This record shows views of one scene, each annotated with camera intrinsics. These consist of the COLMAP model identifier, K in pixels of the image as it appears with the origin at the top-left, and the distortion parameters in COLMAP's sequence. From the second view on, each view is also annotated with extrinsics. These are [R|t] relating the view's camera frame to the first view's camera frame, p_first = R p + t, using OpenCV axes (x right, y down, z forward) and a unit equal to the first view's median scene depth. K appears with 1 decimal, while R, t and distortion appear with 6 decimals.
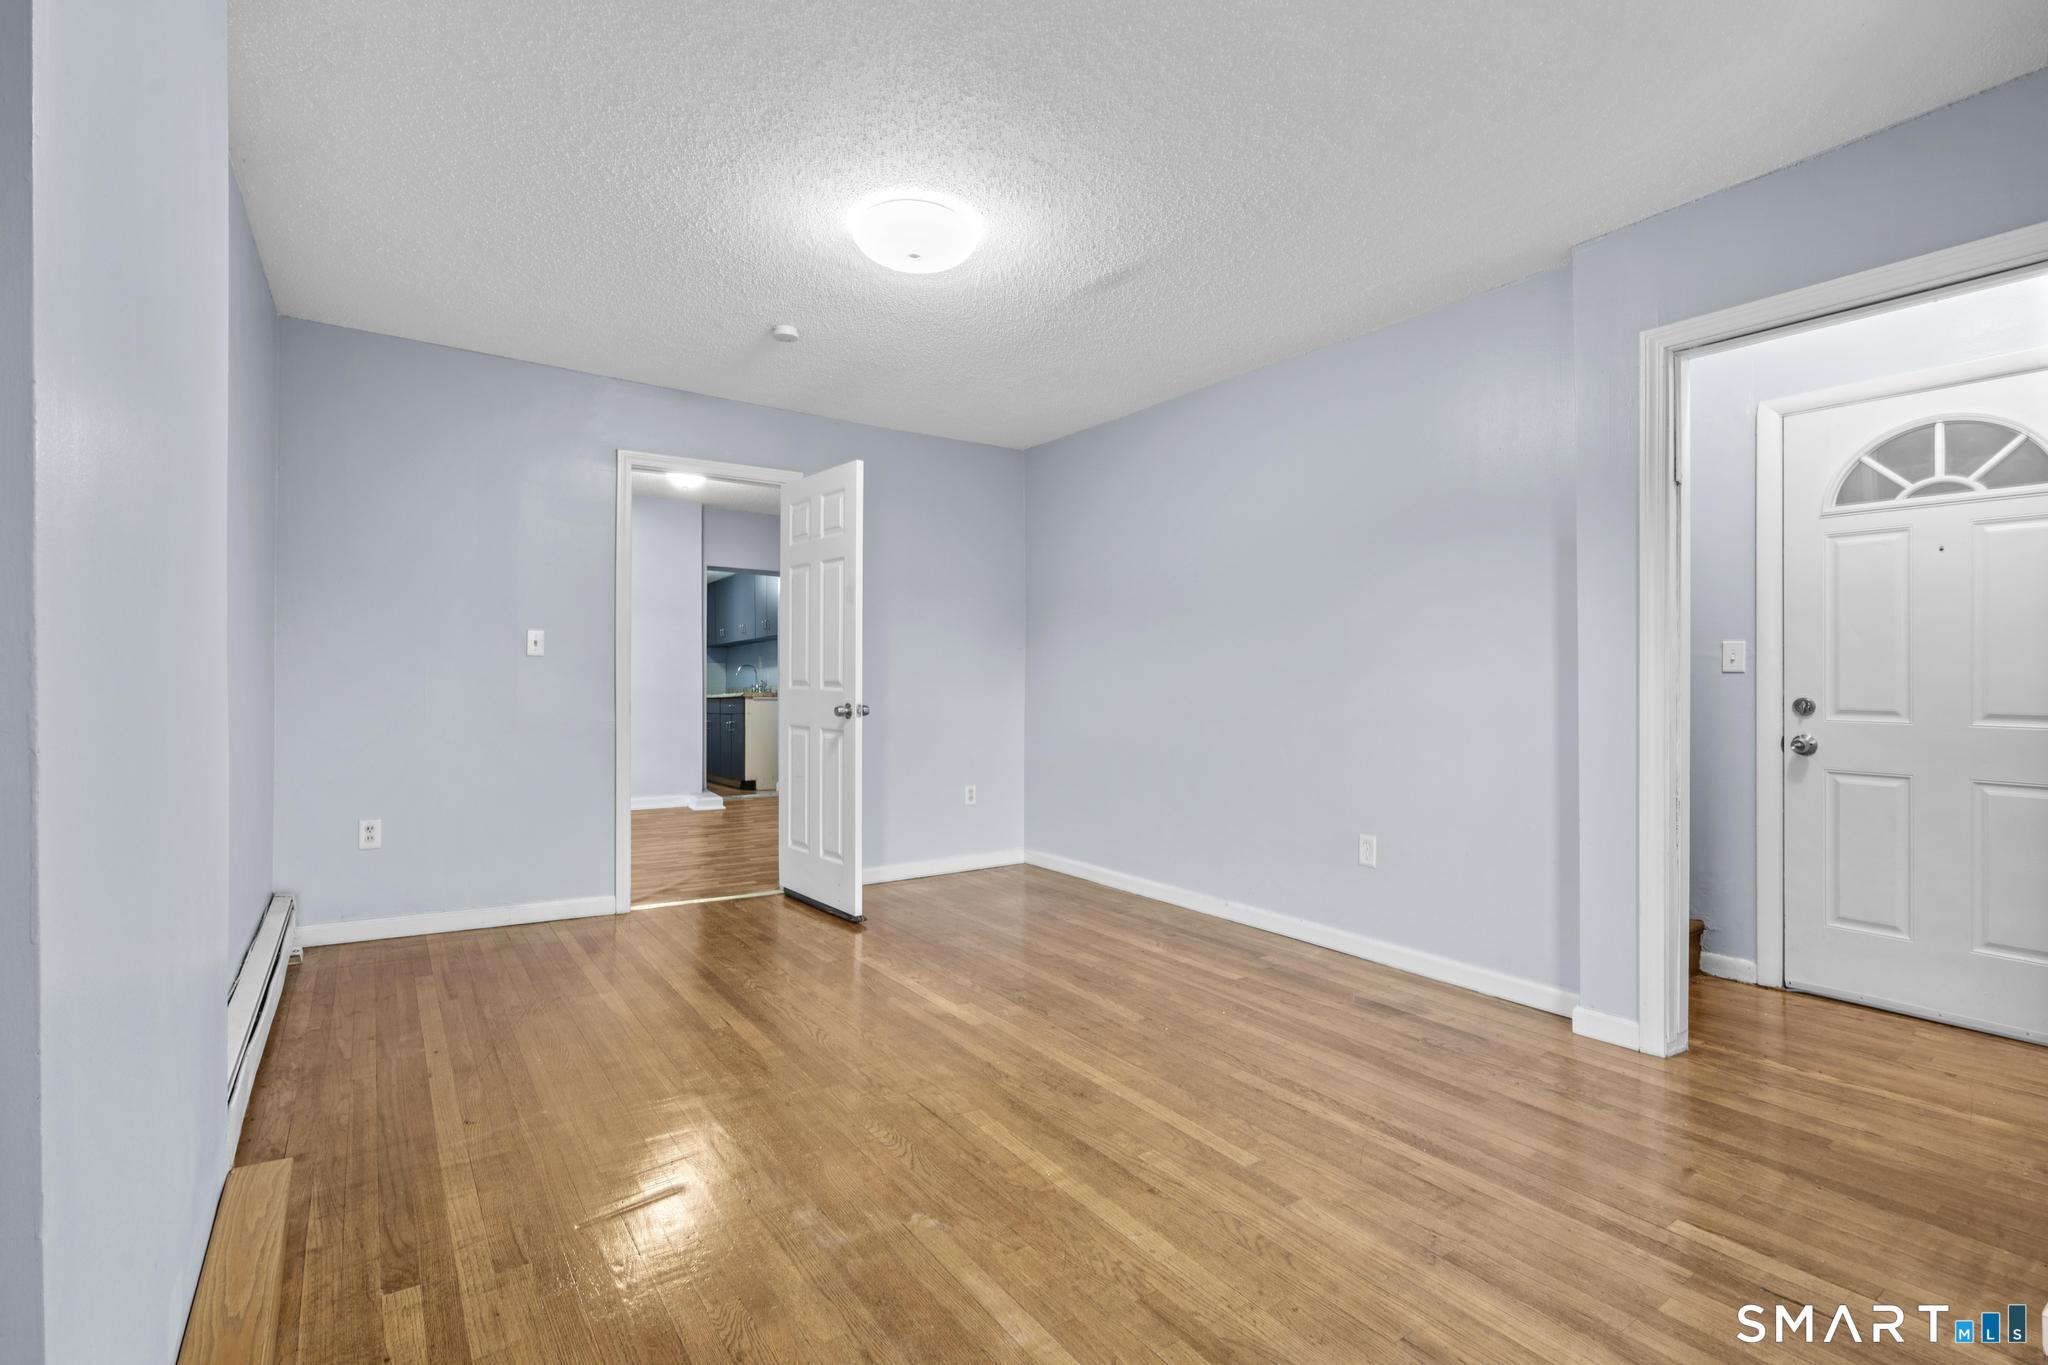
lens RADIAL K [[930.5, 0, 1010.5], [0, 930.5, 686.4], [0, 0, 1]] dist [0.000526, 0.000007]
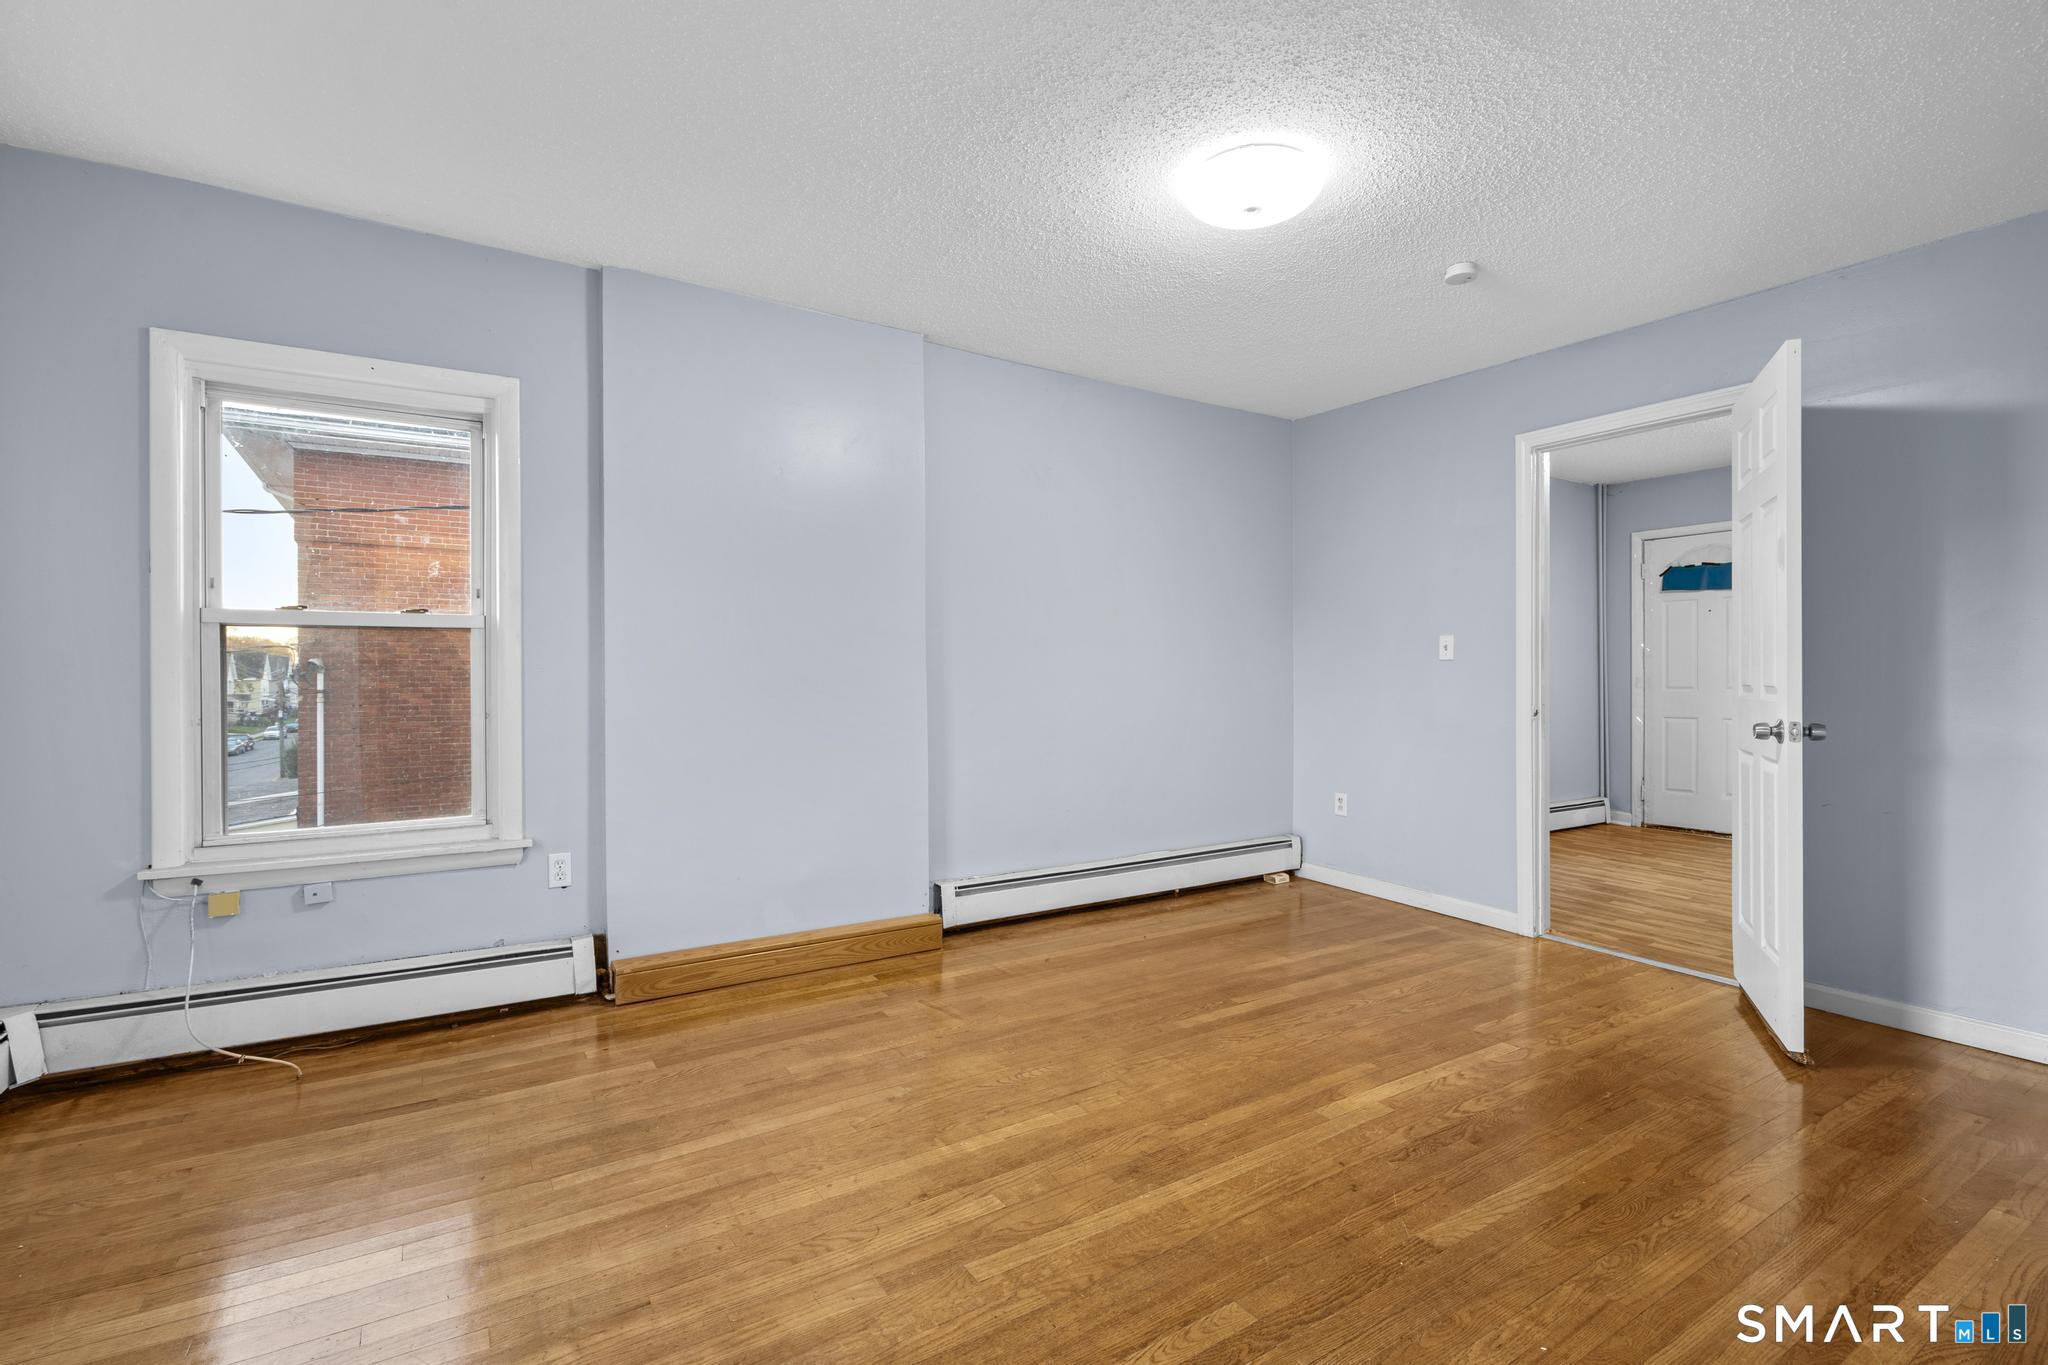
lens RADIAL K [[930.5, 0, 1012.4], [0, 930.5, 676.5], [0, 0, 1]] dist [0.000526, 0.000007]
pose [[-0.047178, -0.009380, -0.998842, 0.780618], [-0.007230, 0.999933, -0.009048, -0.002073], [0.998860, 0.006794, -0.047243, 0.776665]]
